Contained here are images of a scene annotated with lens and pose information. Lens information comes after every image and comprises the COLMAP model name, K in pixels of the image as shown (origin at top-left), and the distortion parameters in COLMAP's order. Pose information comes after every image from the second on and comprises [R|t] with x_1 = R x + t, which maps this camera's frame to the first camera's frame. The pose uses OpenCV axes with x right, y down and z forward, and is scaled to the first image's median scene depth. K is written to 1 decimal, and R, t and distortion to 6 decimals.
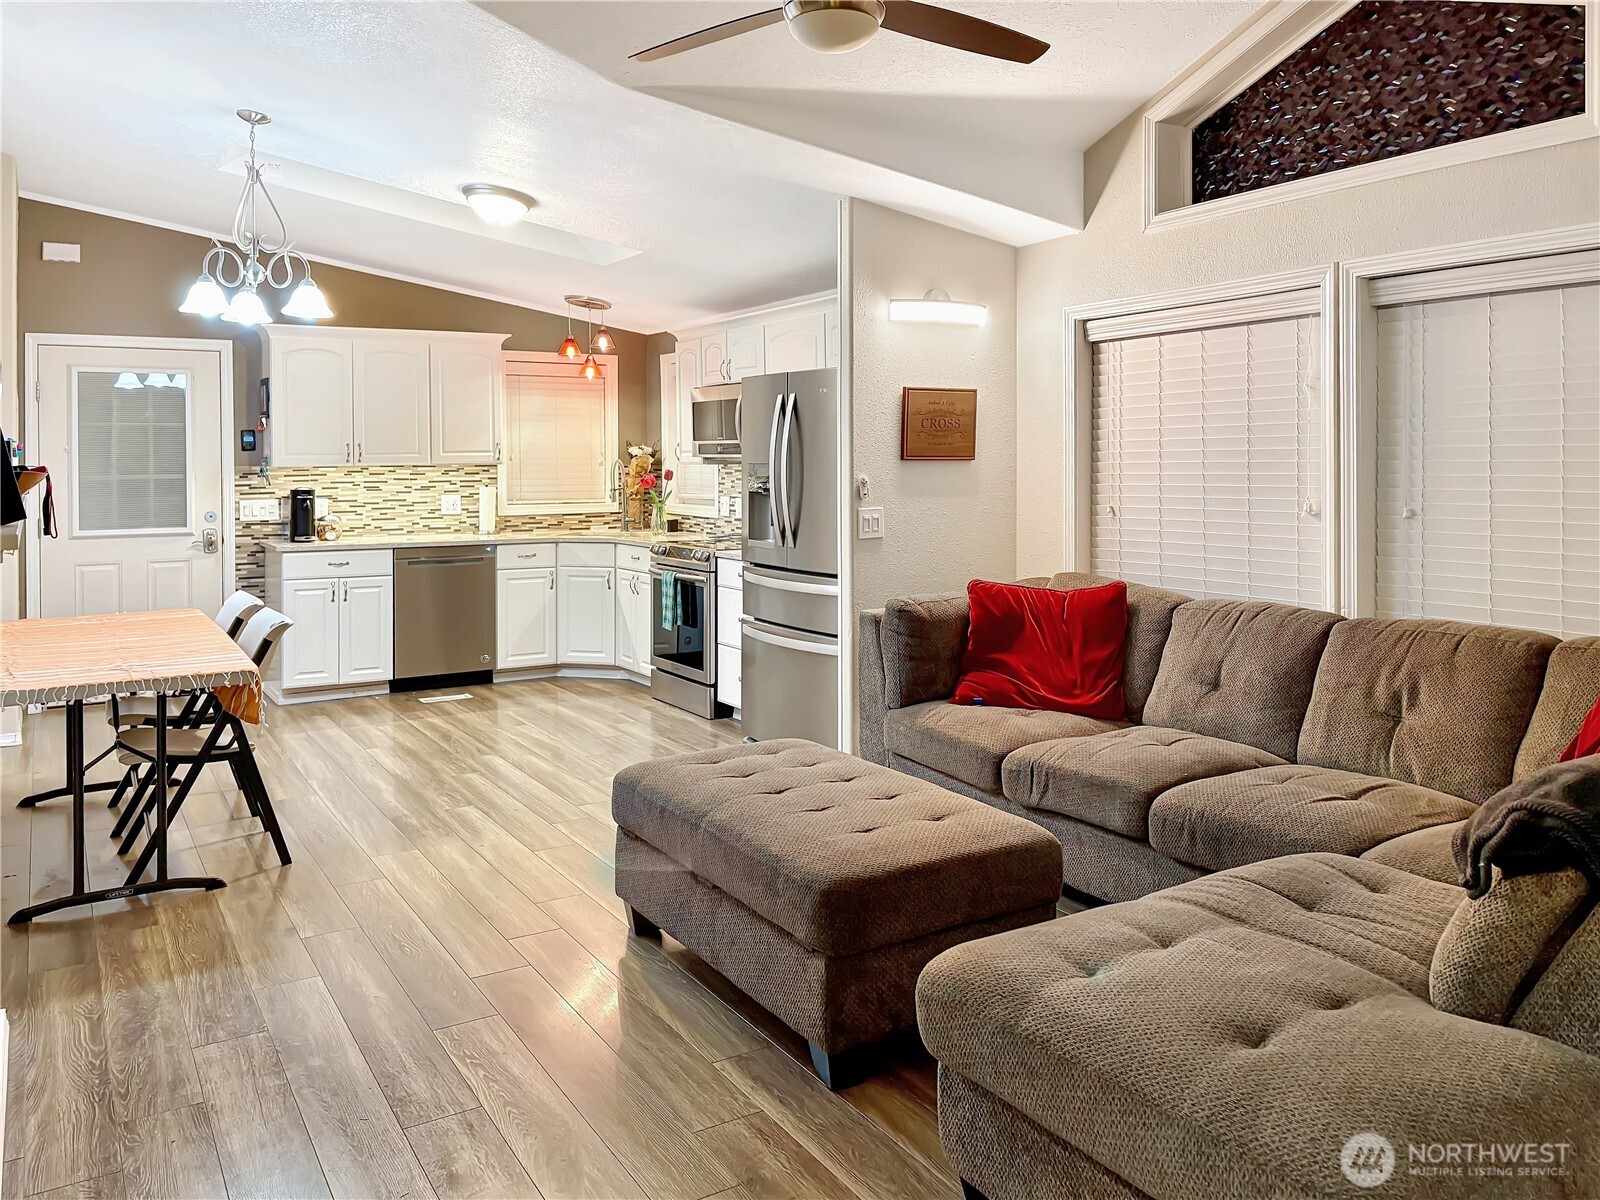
lens RADIAL K [[1227.2, 0, 814.2], [0, 1227.2, 487.4], [0, 0, 1]] dist [0.012593, 0.010255]
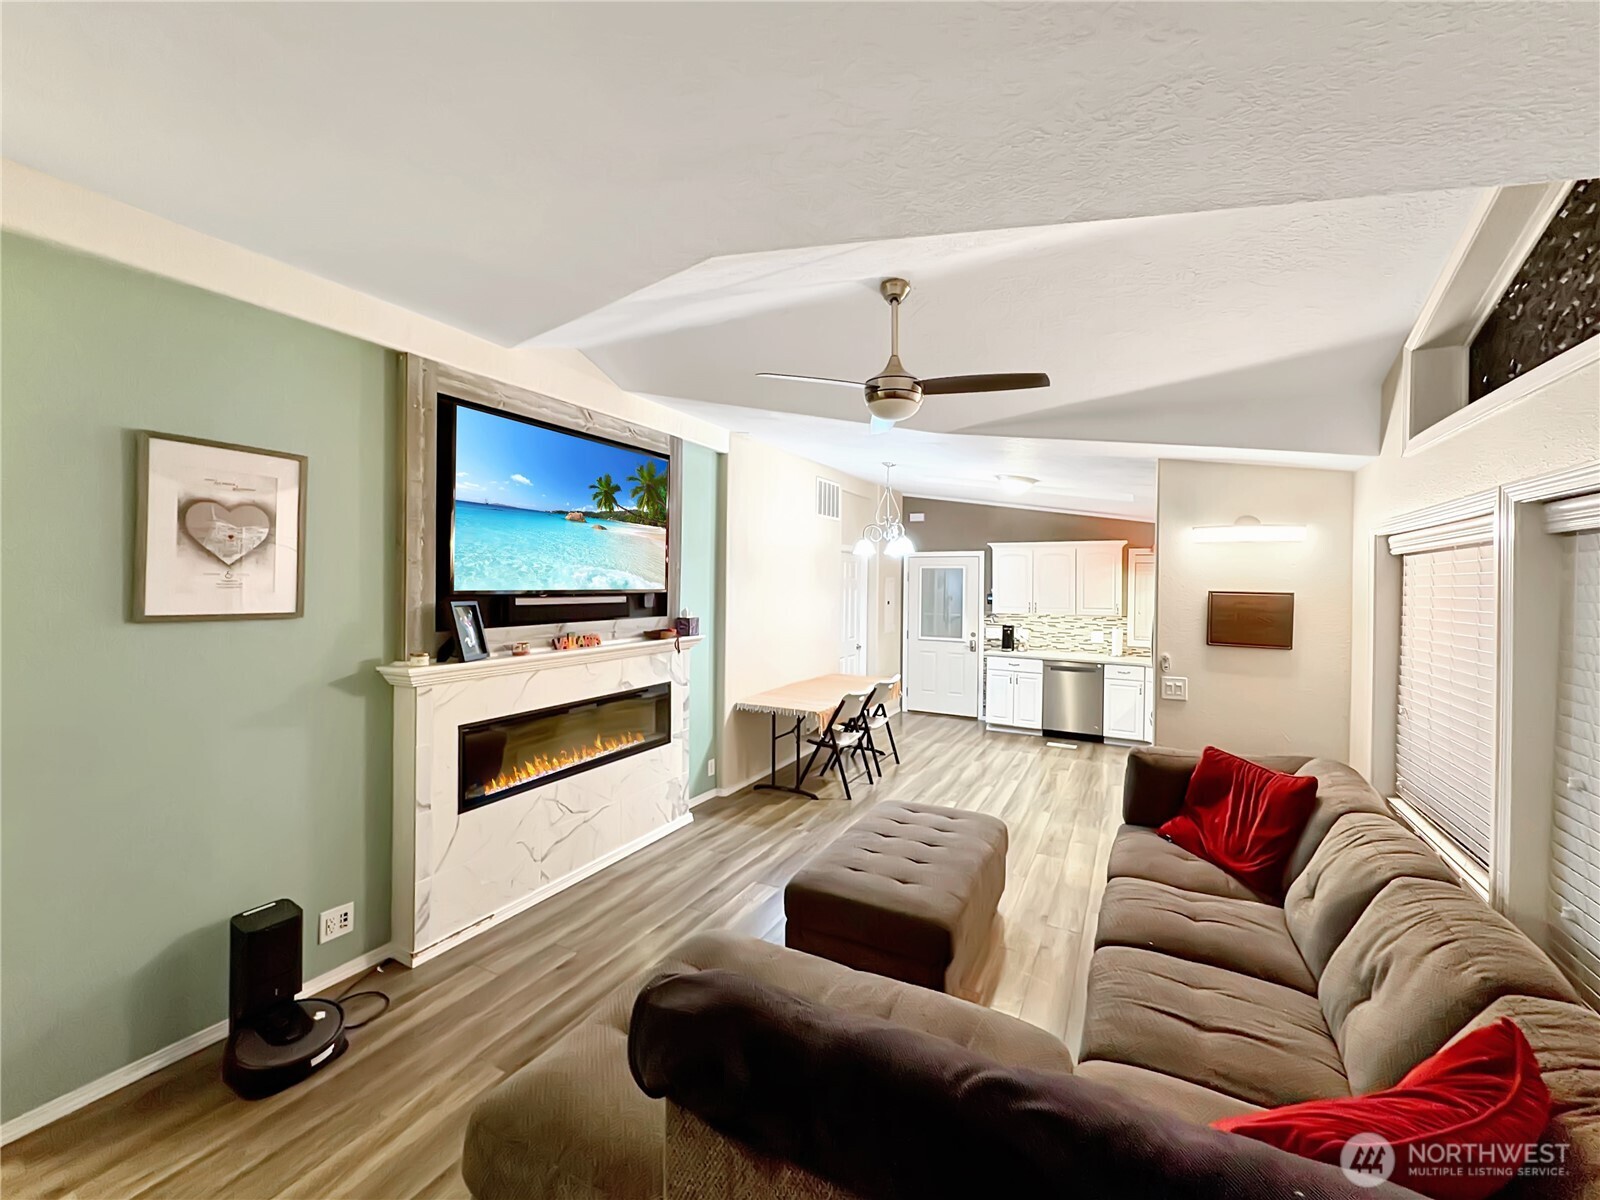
lens RADIAL K [[646.2, 0, 805.0], [0, 646.2, 589.2], [0, 0, 1]] dist [0.002588, -0.001787]
pose [[0.518461, 0.024555, -0.854749, 0.463800], [-0.038384, 0.999248, 0.005424, -0.073421], [0.854239, 0.029996, 0.519014, 0.260408]]
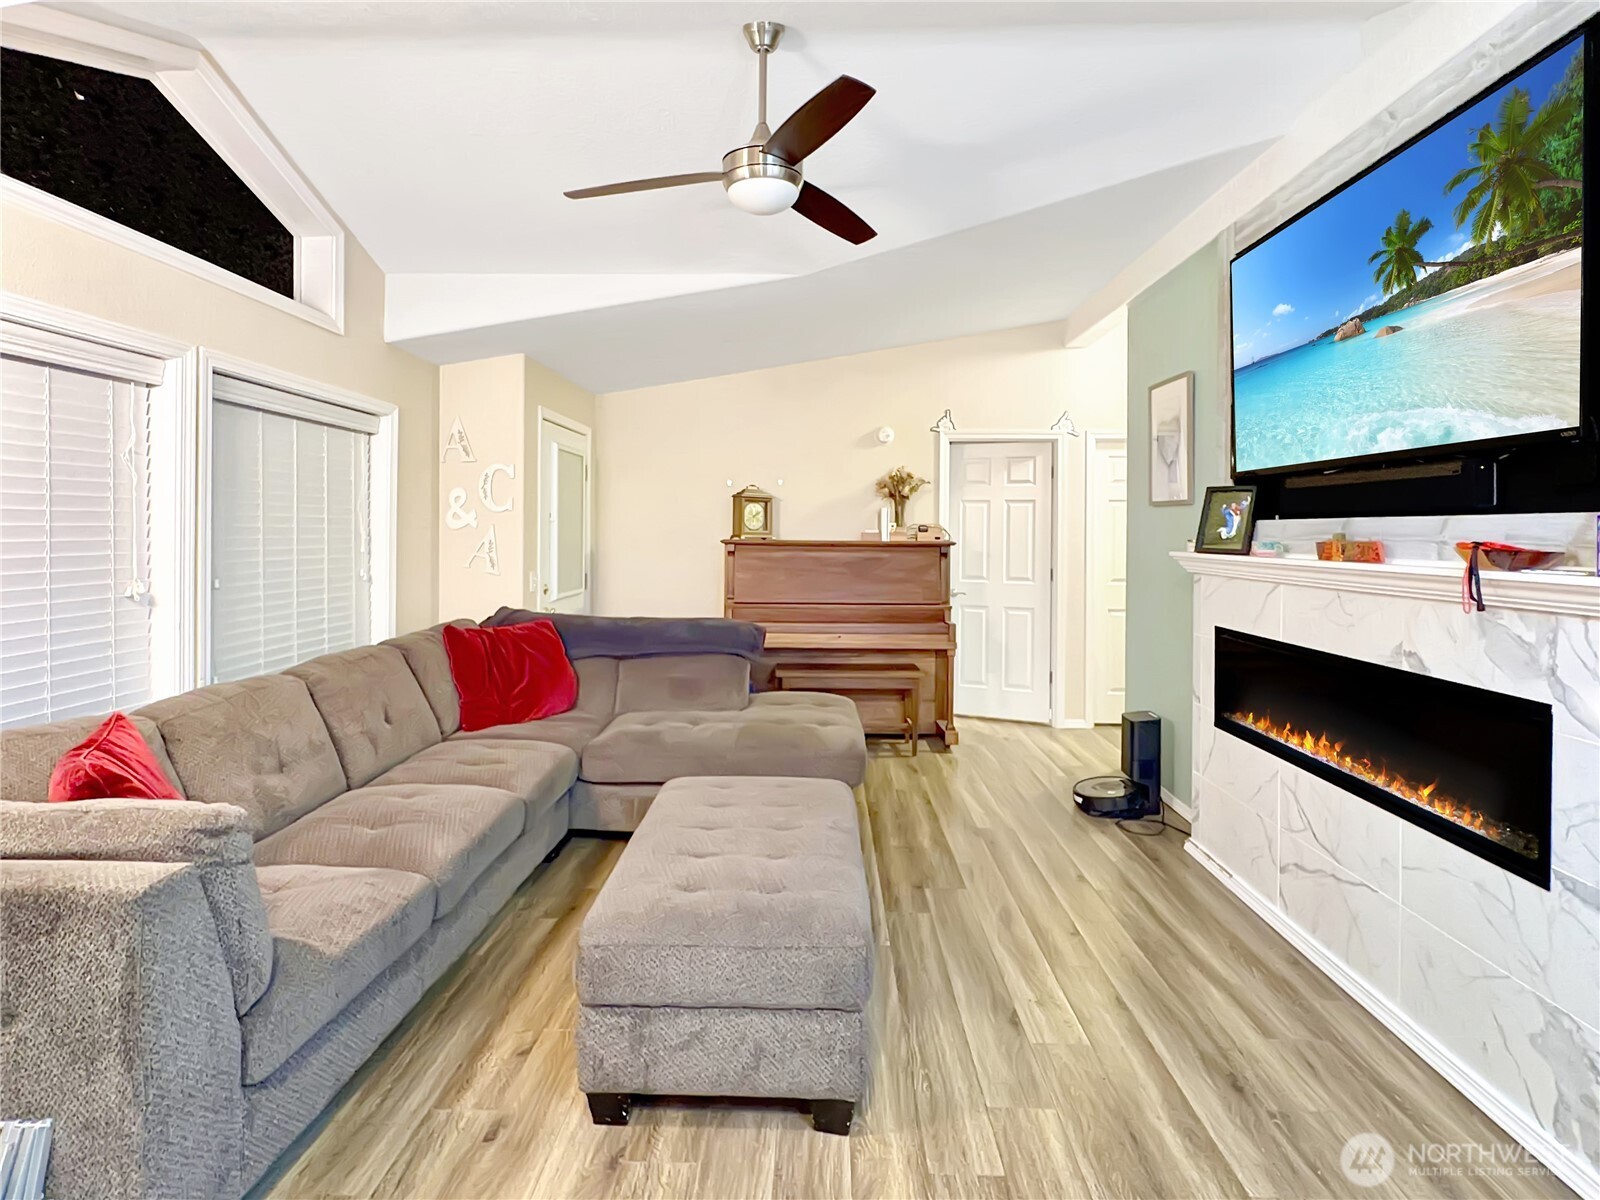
lens RADIAL K [[805.8, 0, 801.6], [0, 805.8, 588.1], [0, 0, 1]] dist [0.002462, 0.000387]
pose [[-0.842594, -0.033104, 0.537531, -0.280363], [0.021794, 0.995195, 0.095453, -0.034970], [-0.538108, 0.092143, -0.837824, 1.041230]]
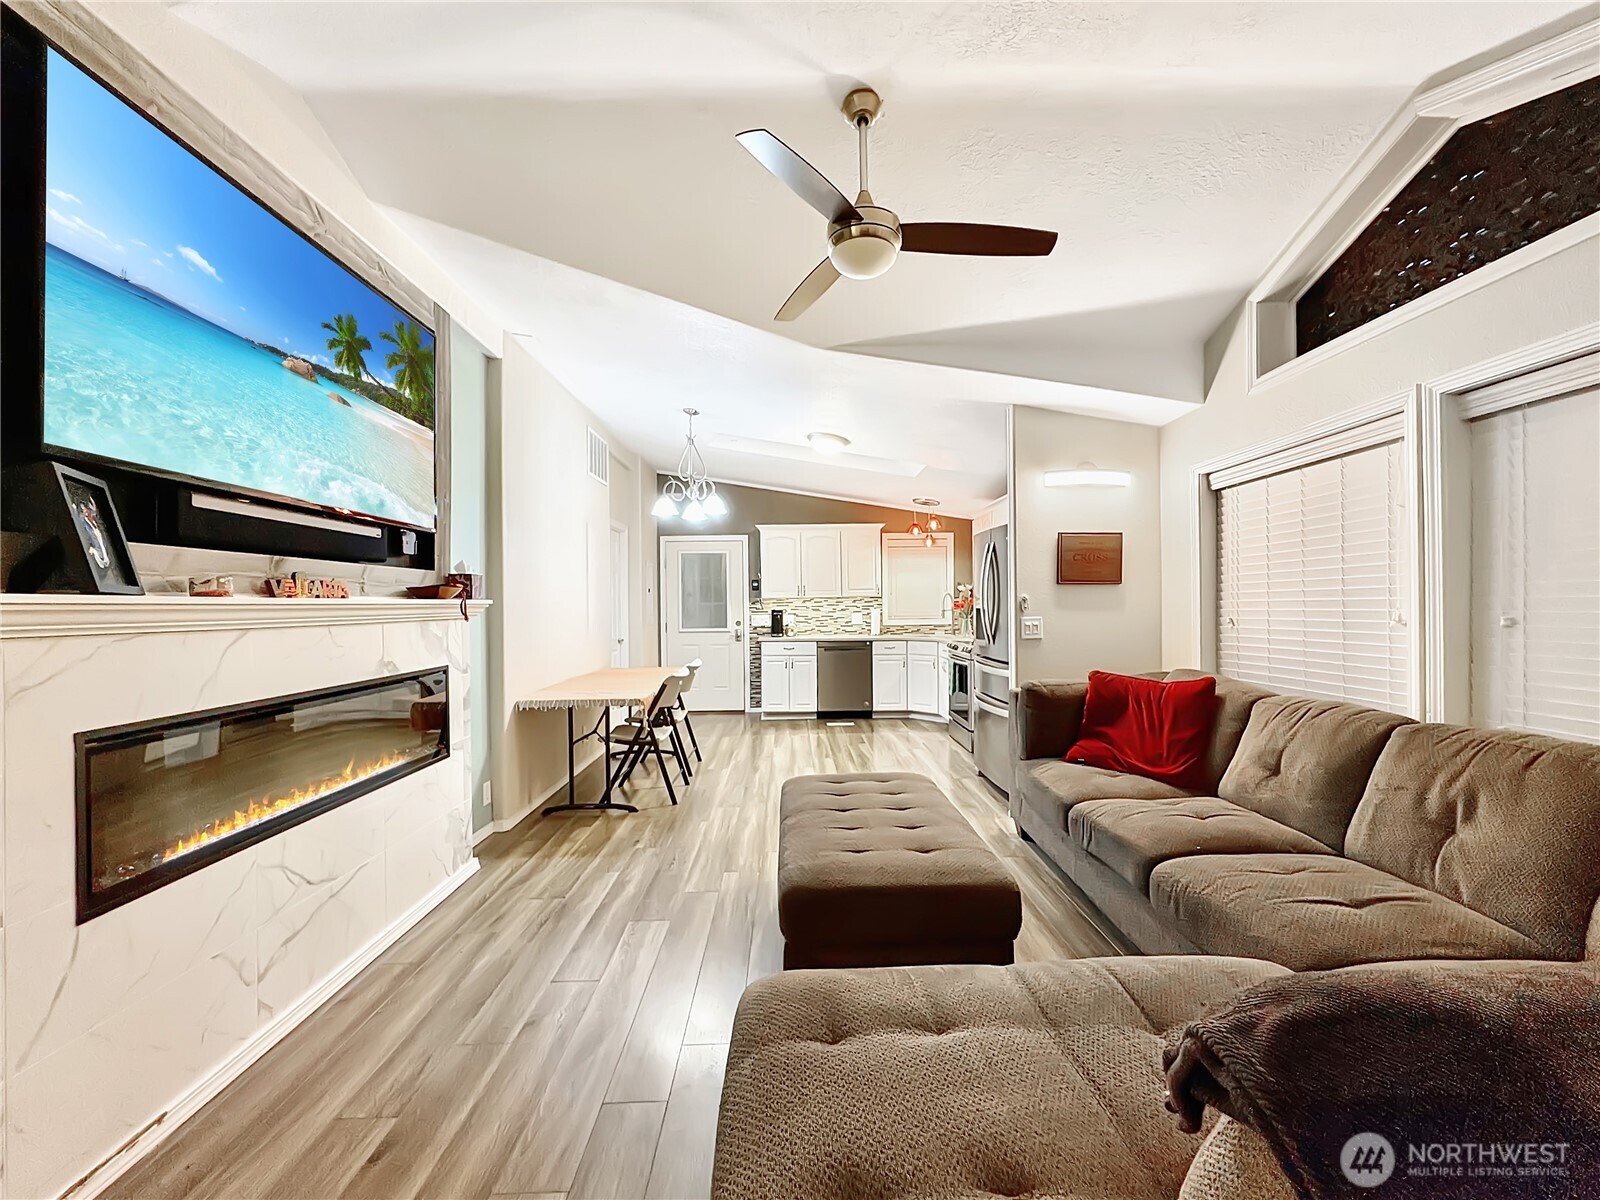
lens RADIAL K [[646.2, 0, 813.8], [0, 646.2, 609.3], [0, 0, 1]] dist [0.002588, -0.001787]
pose [[0.871163, 0.001621, -0.490990, 0.200372], [-0.007374, 0.999925, -0.009782, 0.016173], [0.490938, 0.012142, 0.871110, 0.216139]]
